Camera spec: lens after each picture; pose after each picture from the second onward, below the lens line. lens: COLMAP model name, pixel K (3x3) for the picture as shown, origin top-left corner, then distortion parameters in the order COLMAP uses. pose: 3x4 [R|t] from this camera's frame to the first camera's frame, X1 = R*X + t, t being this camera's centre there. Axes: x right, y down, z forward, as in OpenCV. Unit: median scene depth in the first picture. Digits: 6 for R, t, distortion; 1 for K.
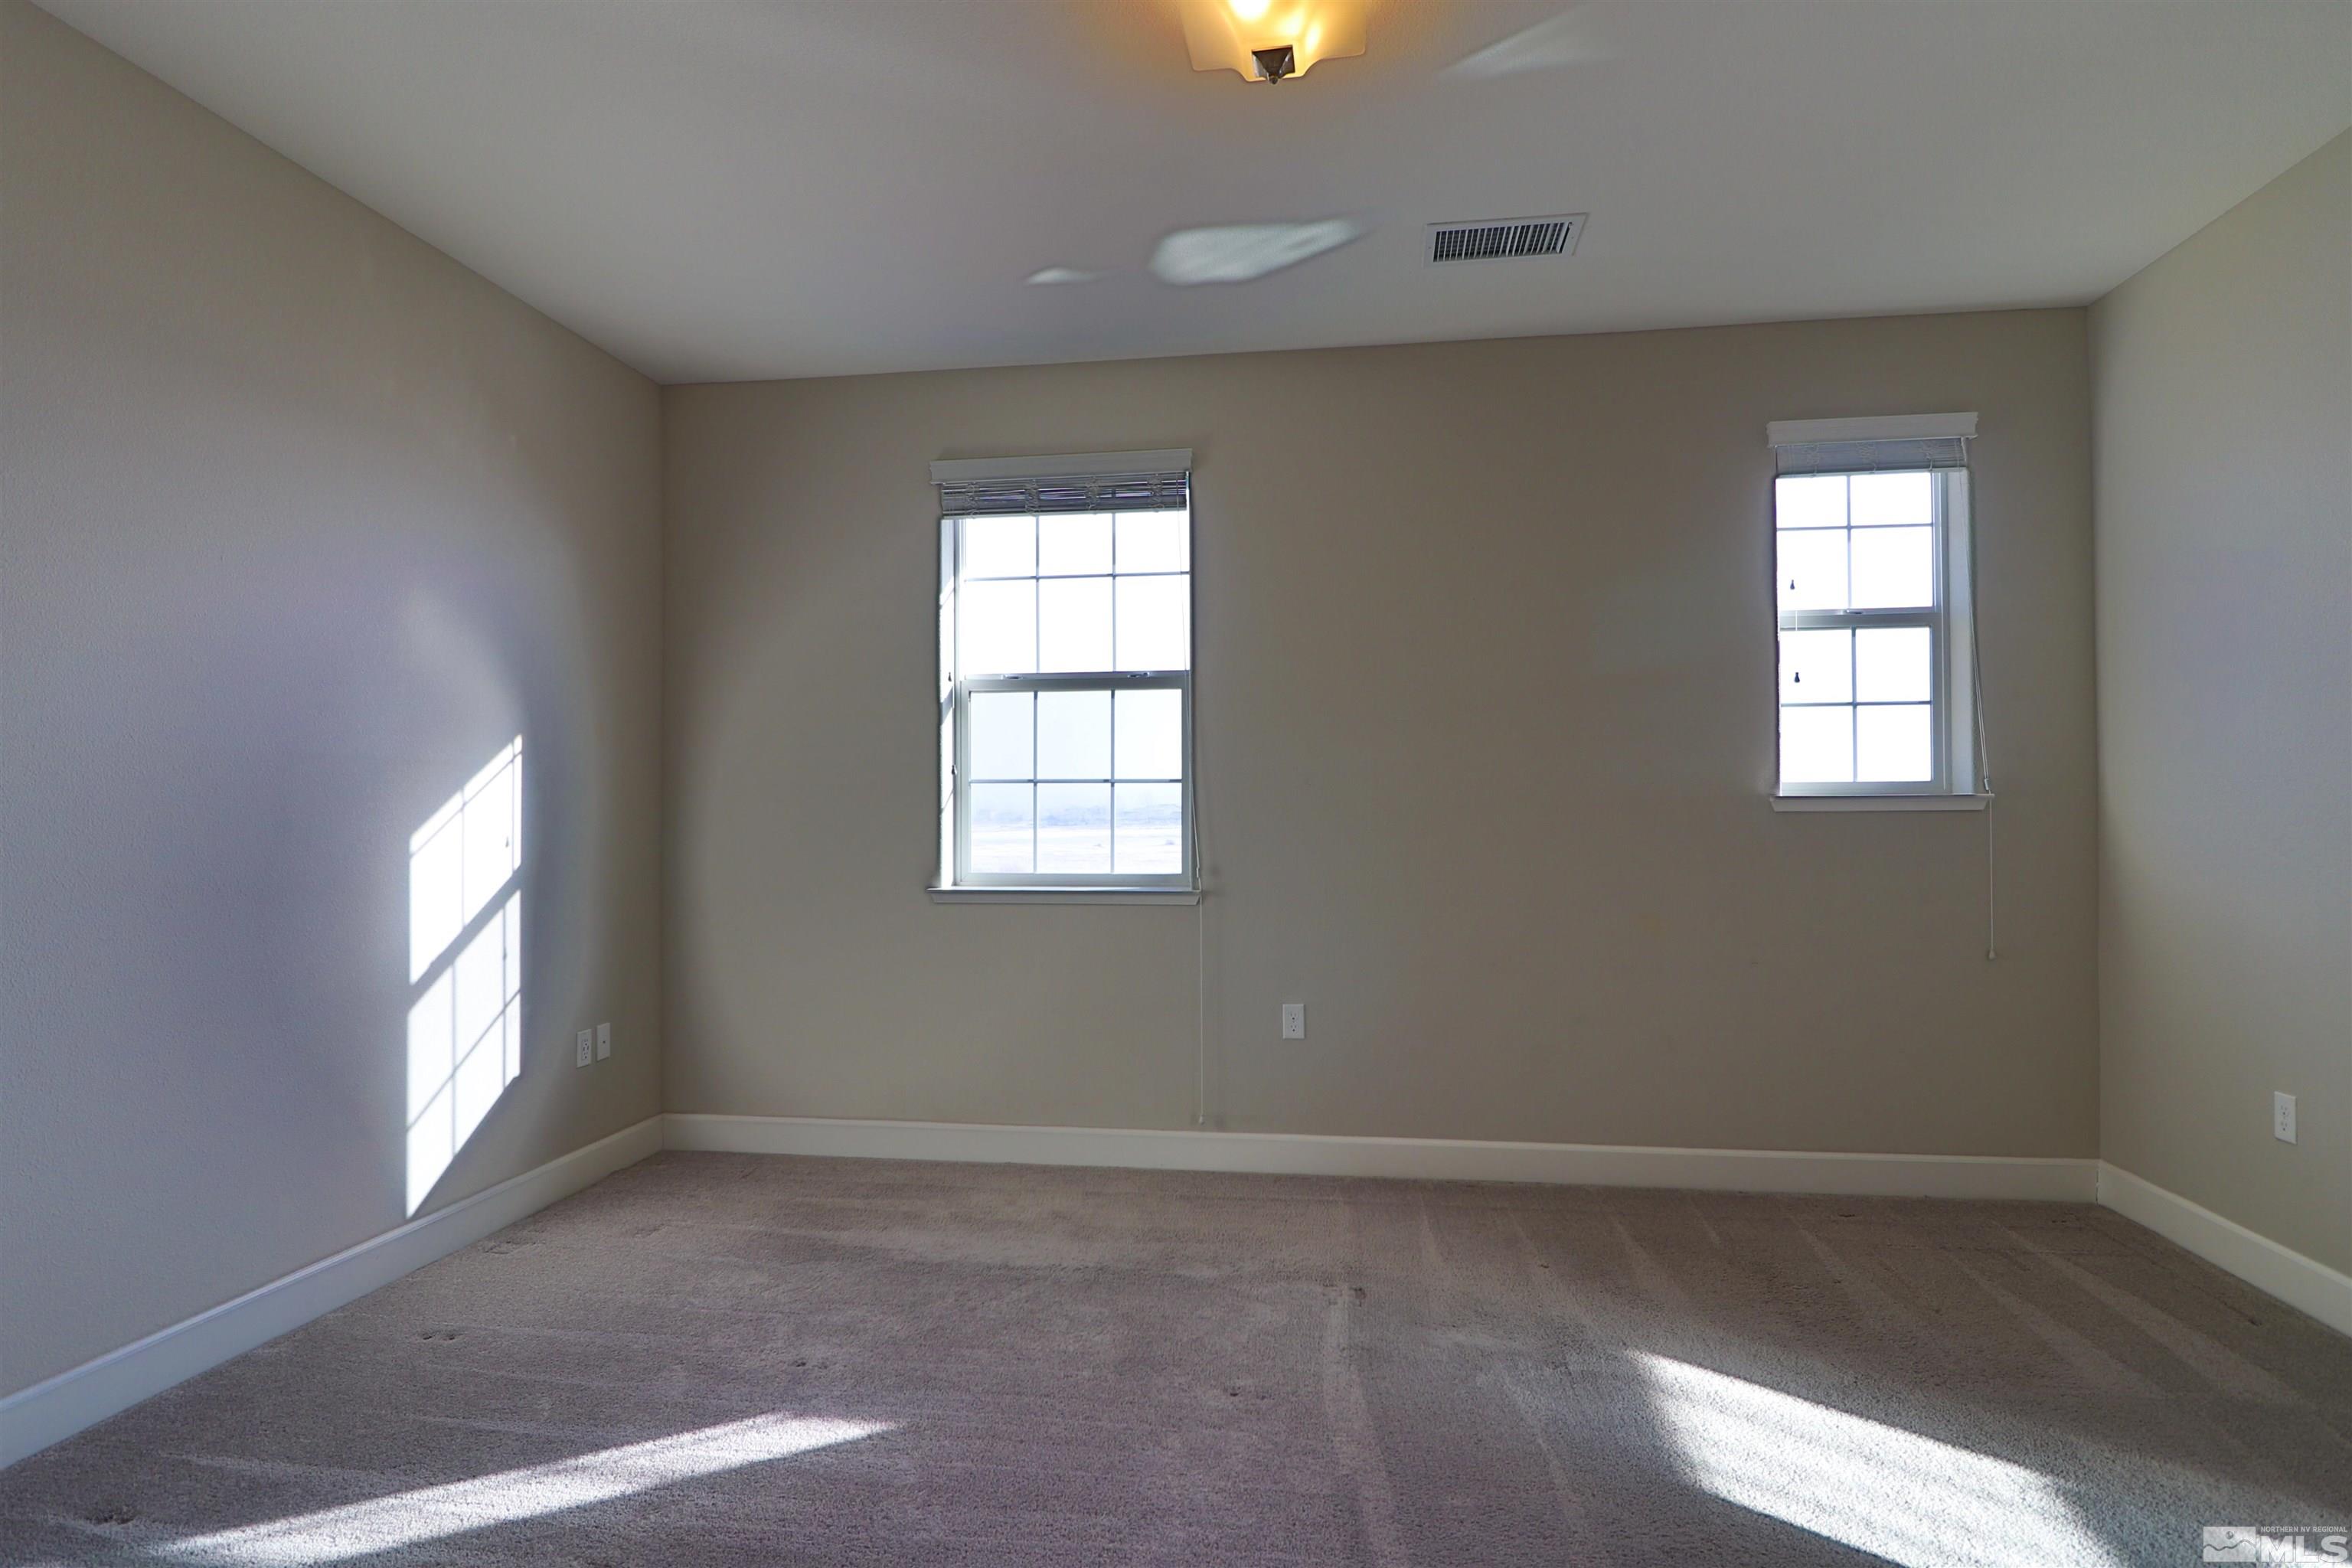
lens RADIAL K [[1224.6, 0, 1166.9], [0, 1224.6, 790.0], [0, 0, 1]] dist [-0.016446, -0.002692]
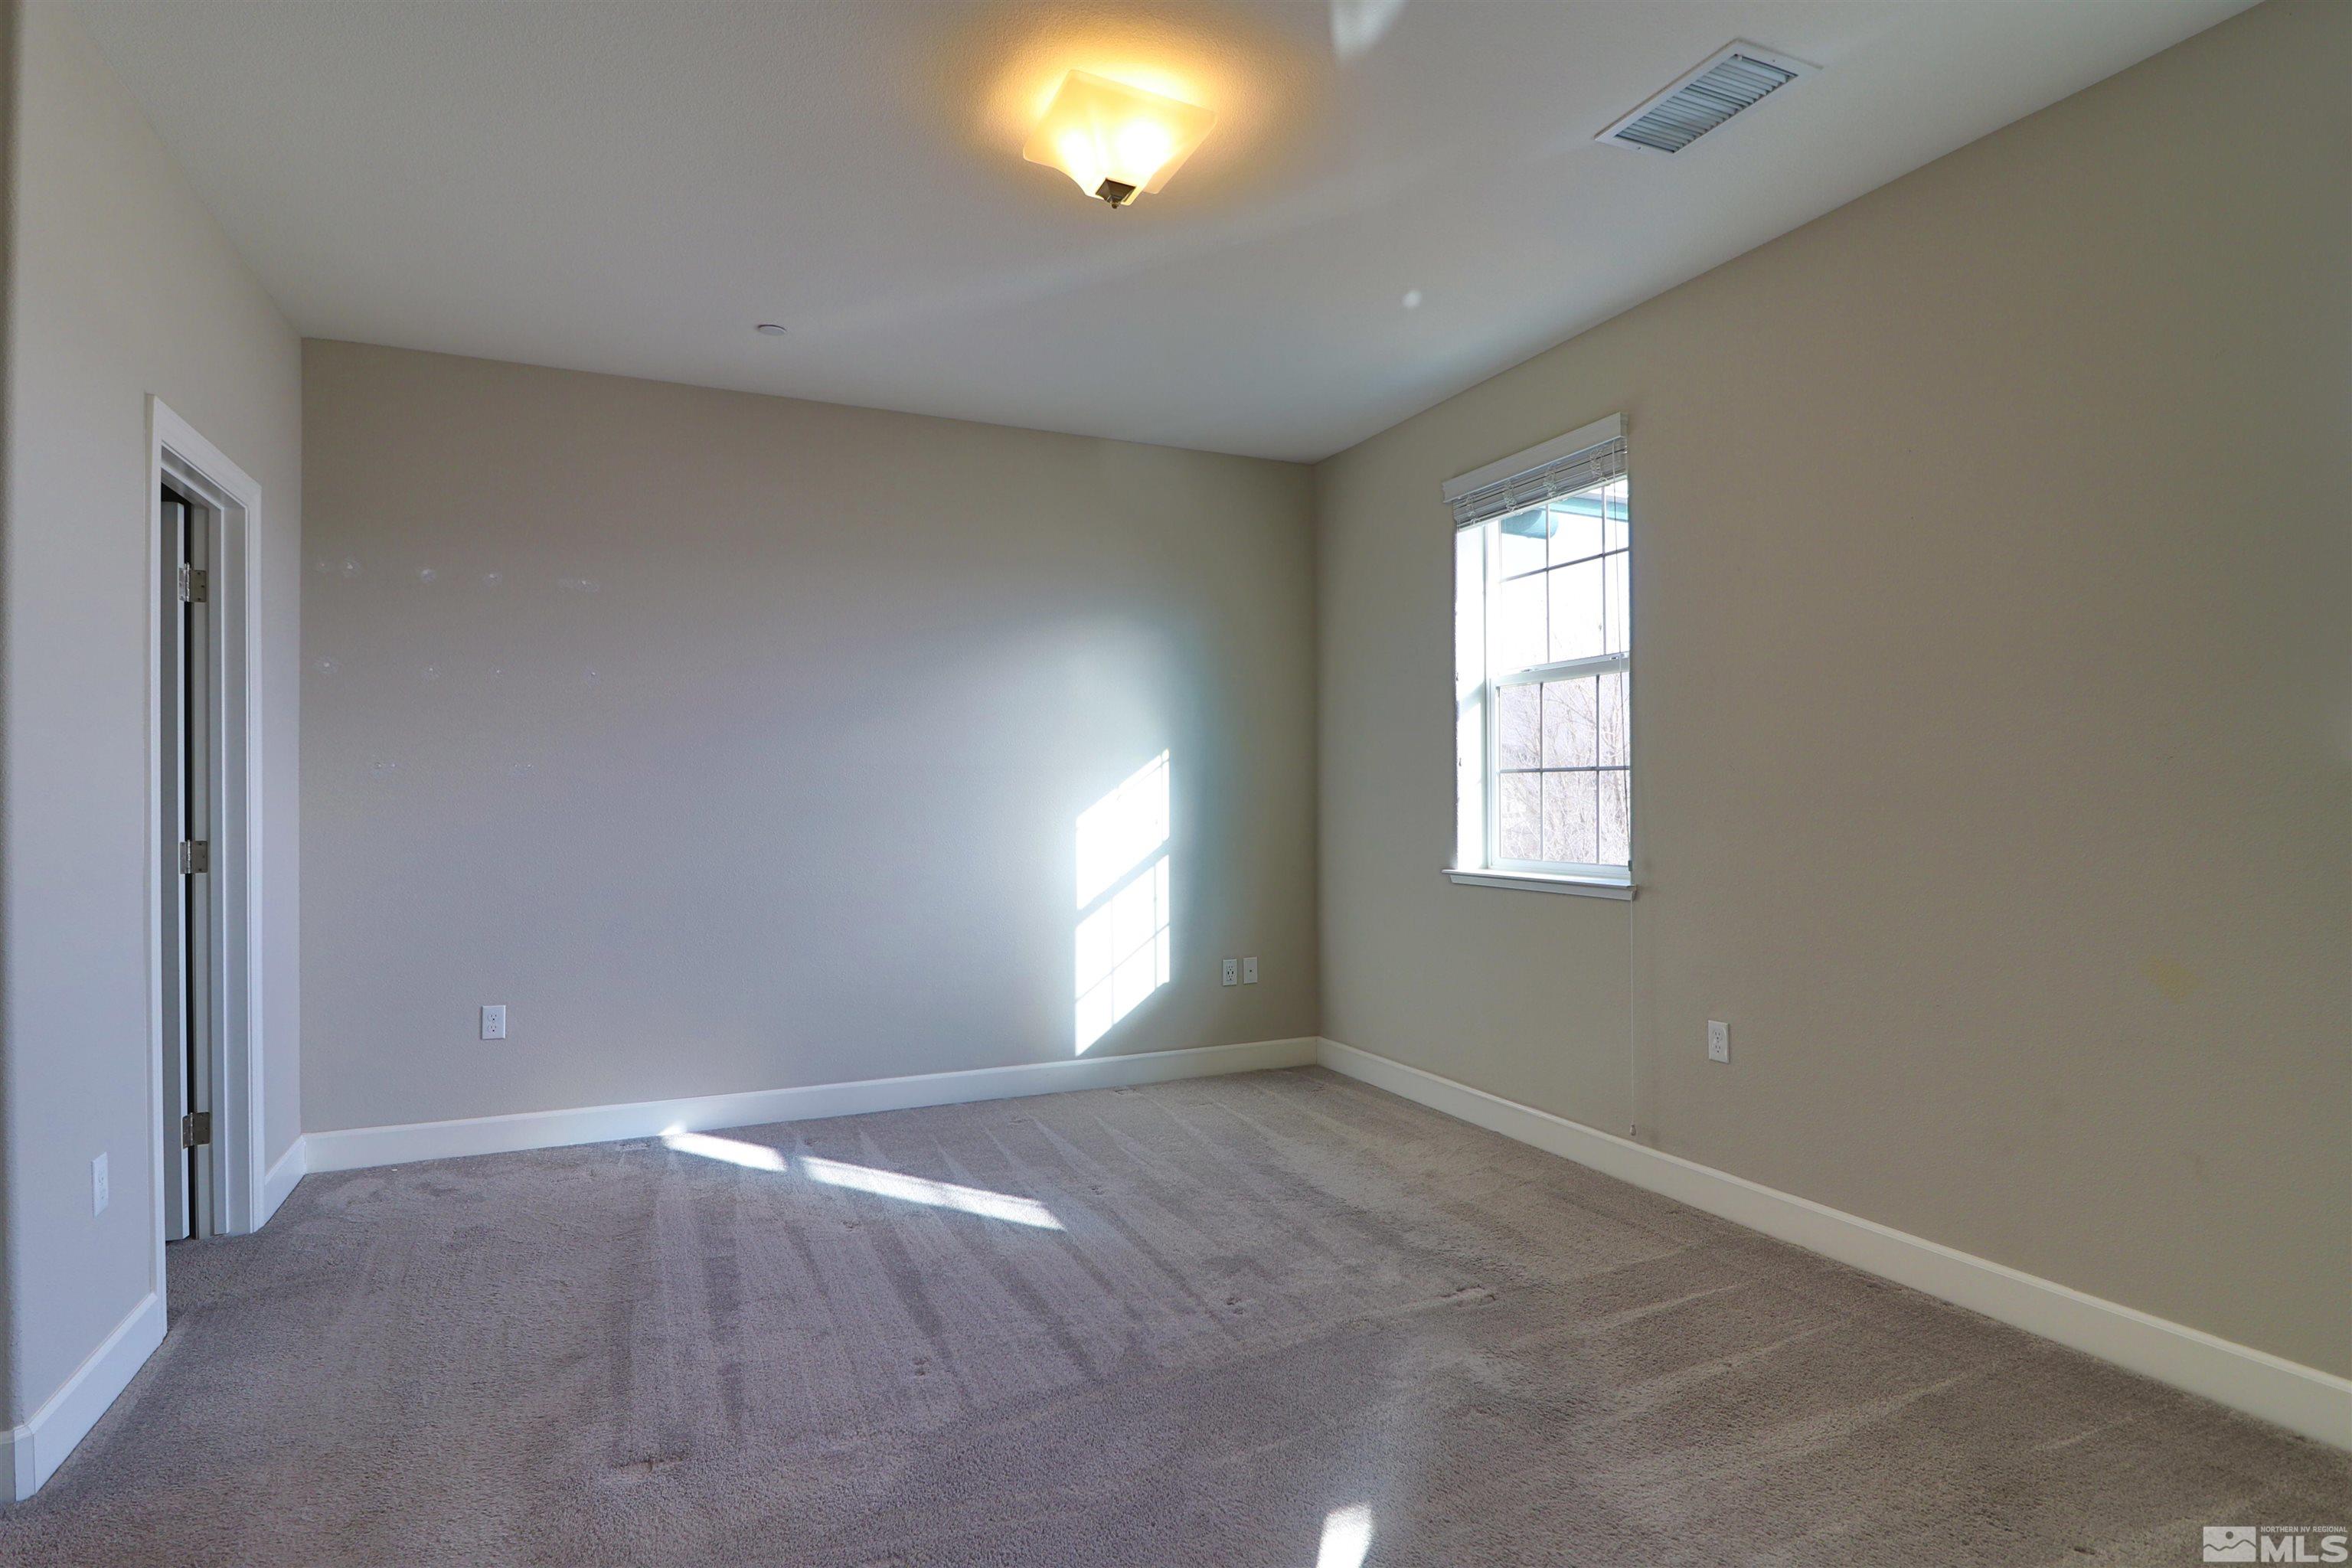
lens RADIAL K [[1224.6, 0, 1158.8], [0, 1224.6, 784.7], [0, 0, 1]] dist [-0.016446, -0.002692]
pose [[0.526227, -0.008959, -0.850297, 0.675430], [0.019780, 0.999803, 0.001707, -0.003554], [0.850114, -0.017717, 0.526300, 0.218166]]
